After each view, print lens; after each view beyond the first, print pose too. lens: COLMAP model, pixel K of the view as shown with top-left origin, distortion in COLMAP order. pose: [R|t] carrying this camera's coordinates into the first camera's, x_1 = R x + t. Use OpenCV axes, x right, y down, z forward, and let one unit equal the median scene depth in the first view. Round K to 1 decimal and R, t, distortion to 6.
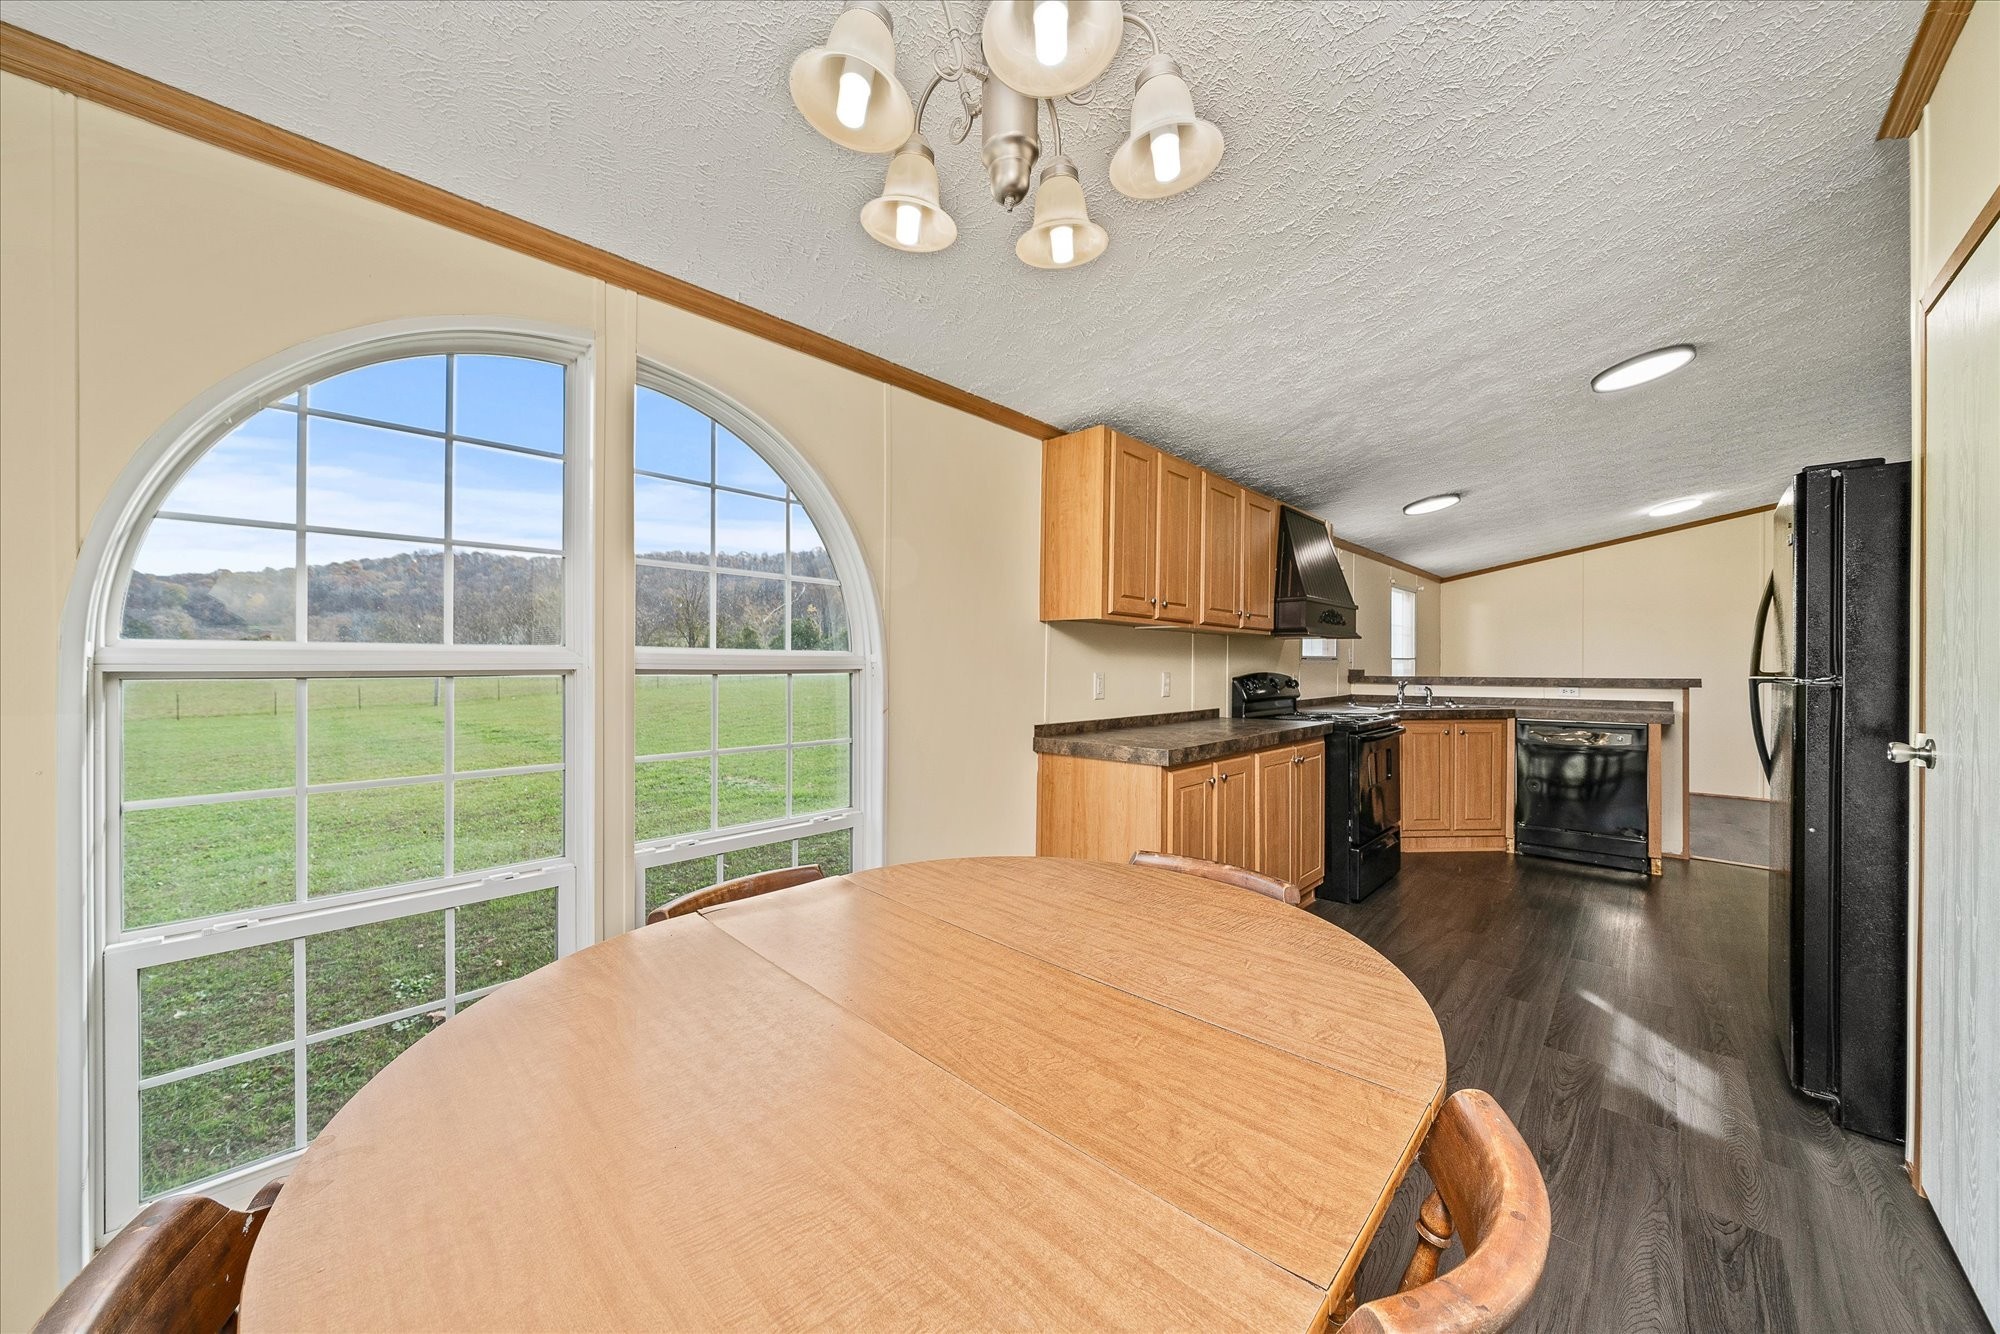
lens RADIAL K [[686.9, 0, 988.1], [0, 686.9, 670.6], [0, 0, 1]] dist [-0.005415, -0.000263]
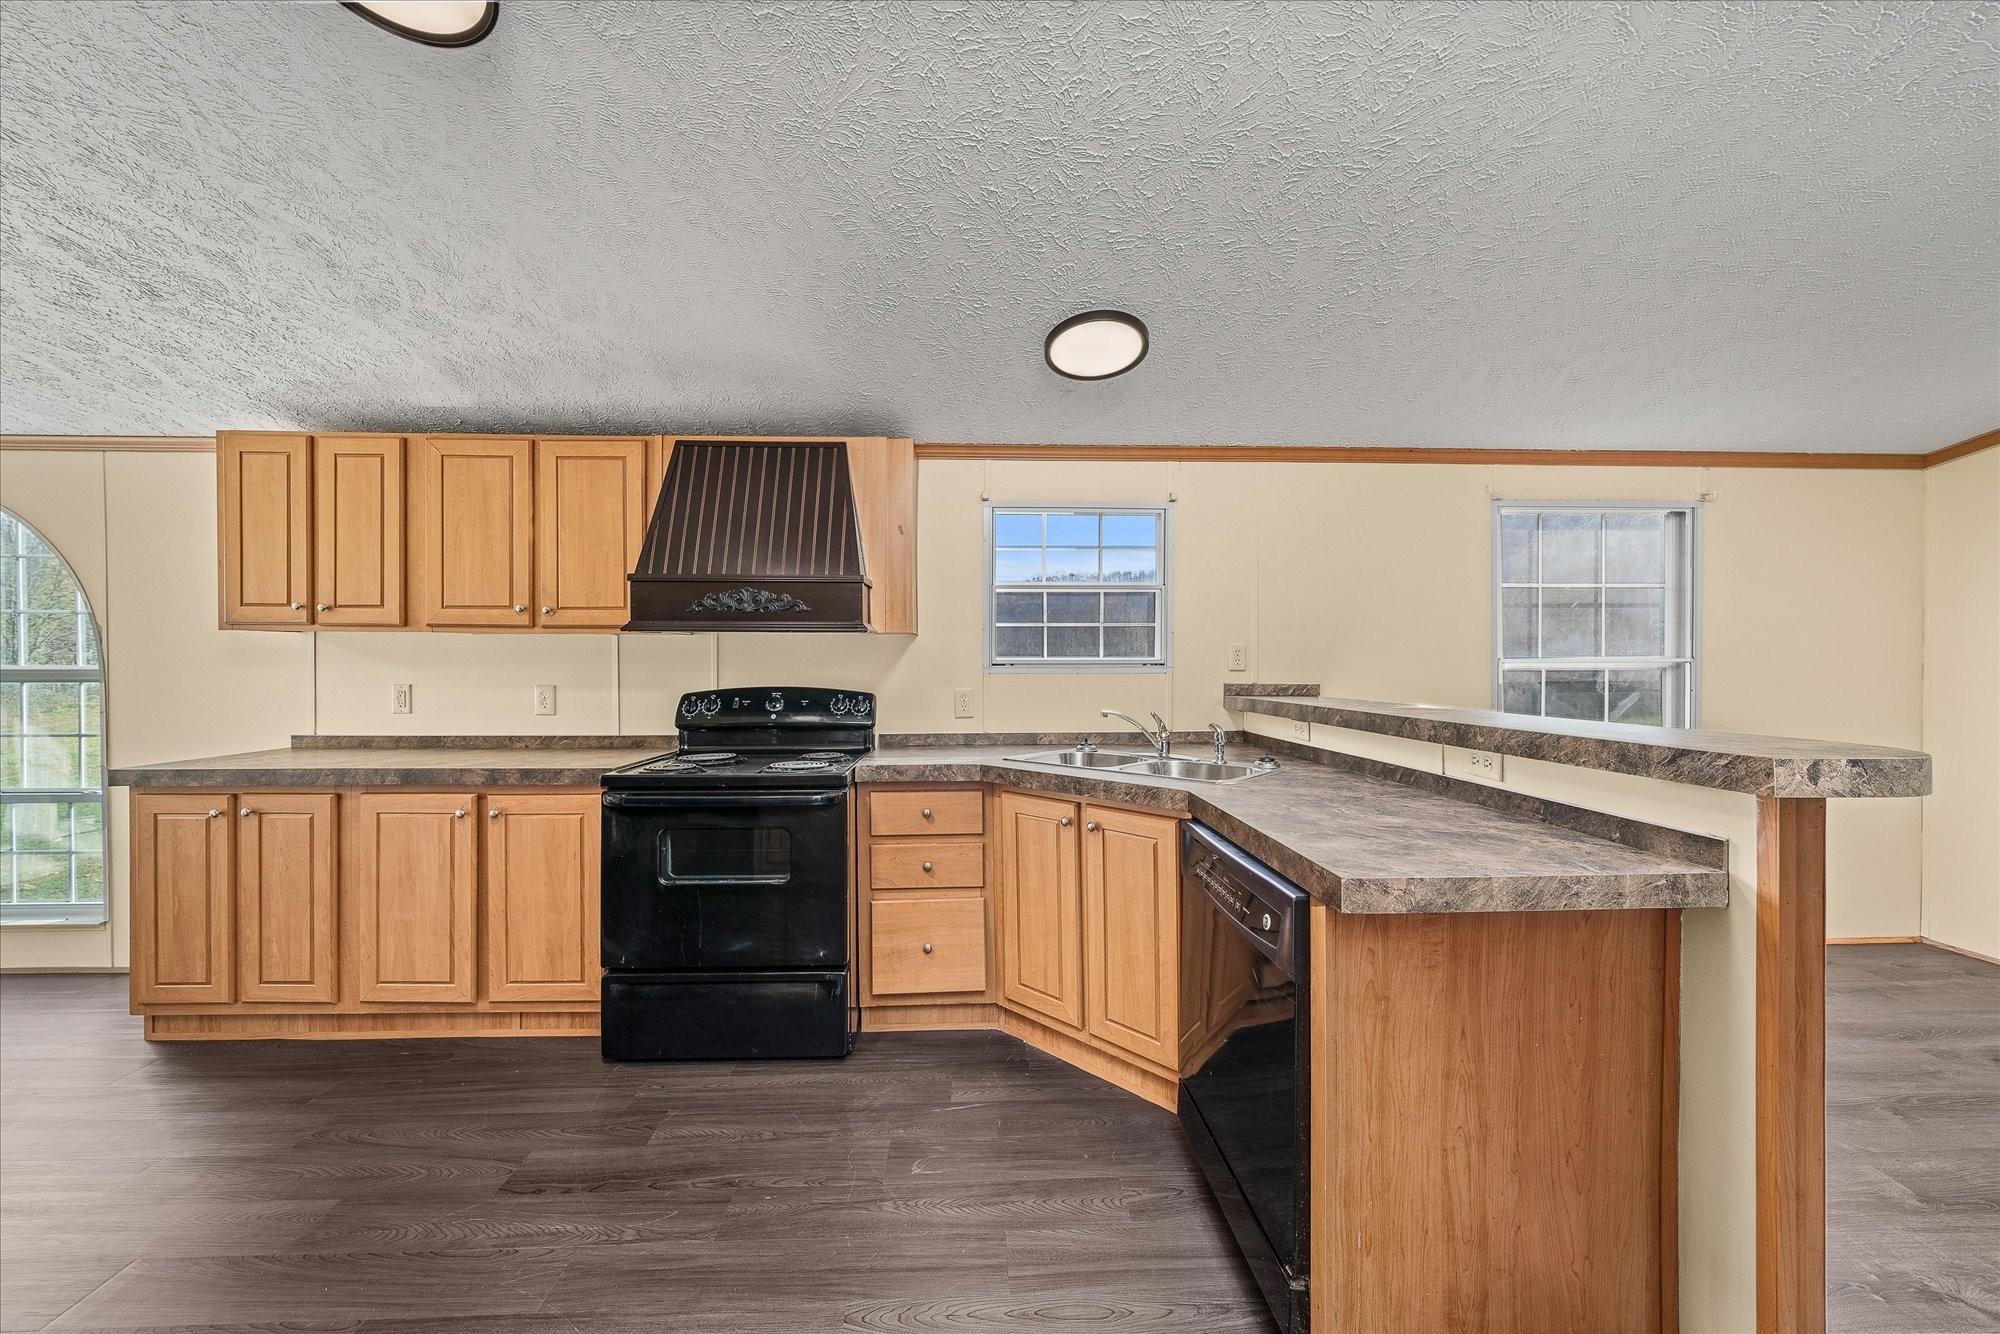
lens RADIAL K [[686.9, 0, 1004.2], [0, 686.9, 667.3], [0, 0, 1]] dist [-0.005415, -0.000263]
pose [[0.726510, -0.000140, -0.687156, 0.990196], [-0.005005, 0.999972, -0.005494, -0.014052], [0.687137, 0.007431, 0.726490, 0.640202]]
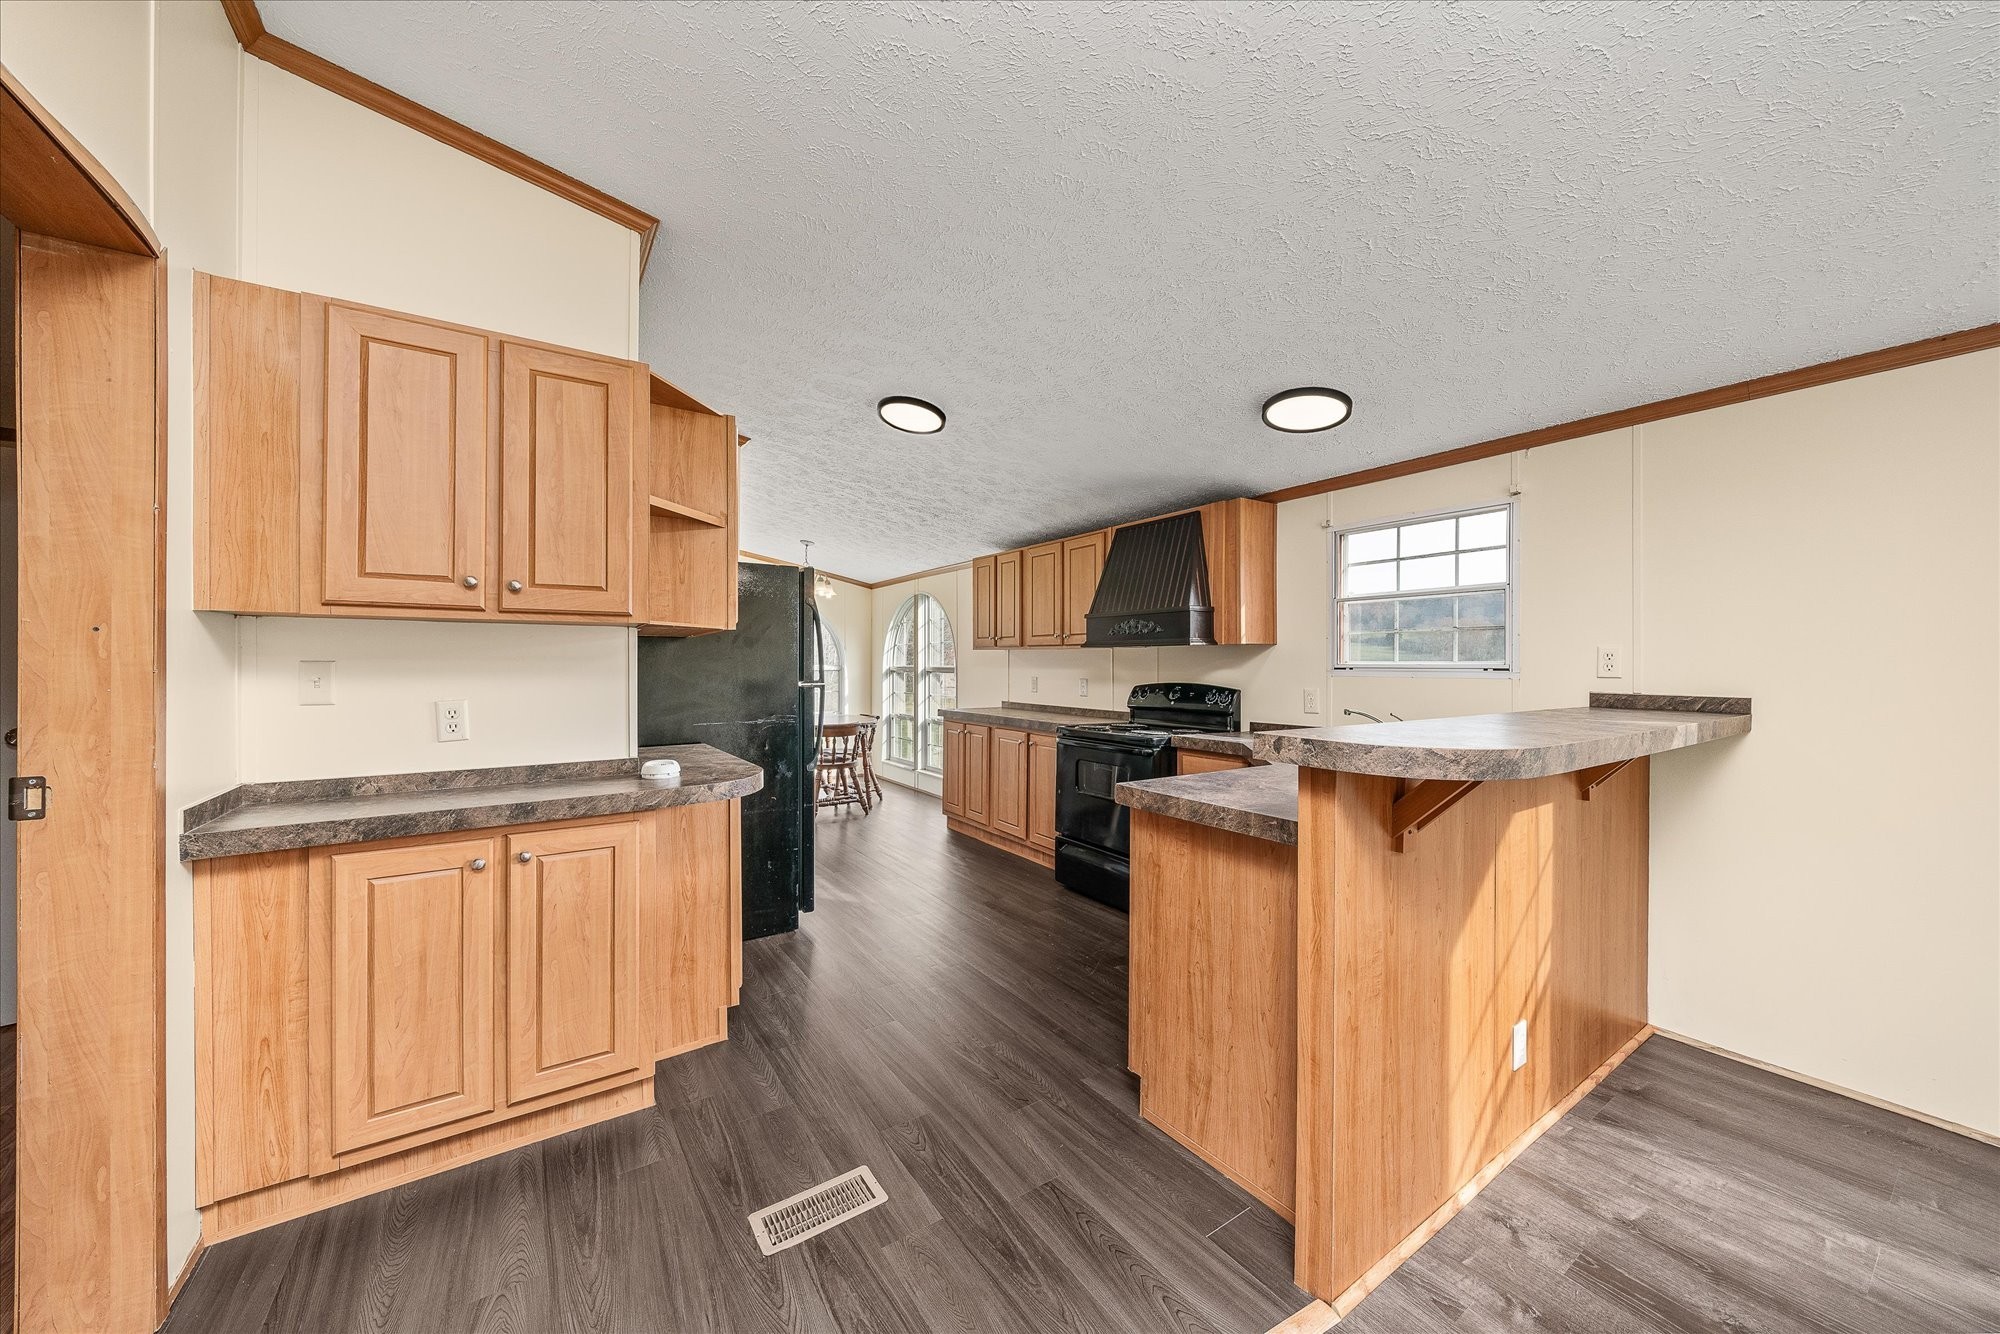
lens RADIAL K [[686.9, 0, 988.7], [0, 686.9, 661.8], [0, 0, 1]] dist [-0.005415, -0.000263]
pose [[-0.205998, -0.008496, -0.978515, 1.364296], [-0.016427, 0.999851, -0.005223, -0.017623], [0.978414, 0.014998, -0.206107, 0.906386]]
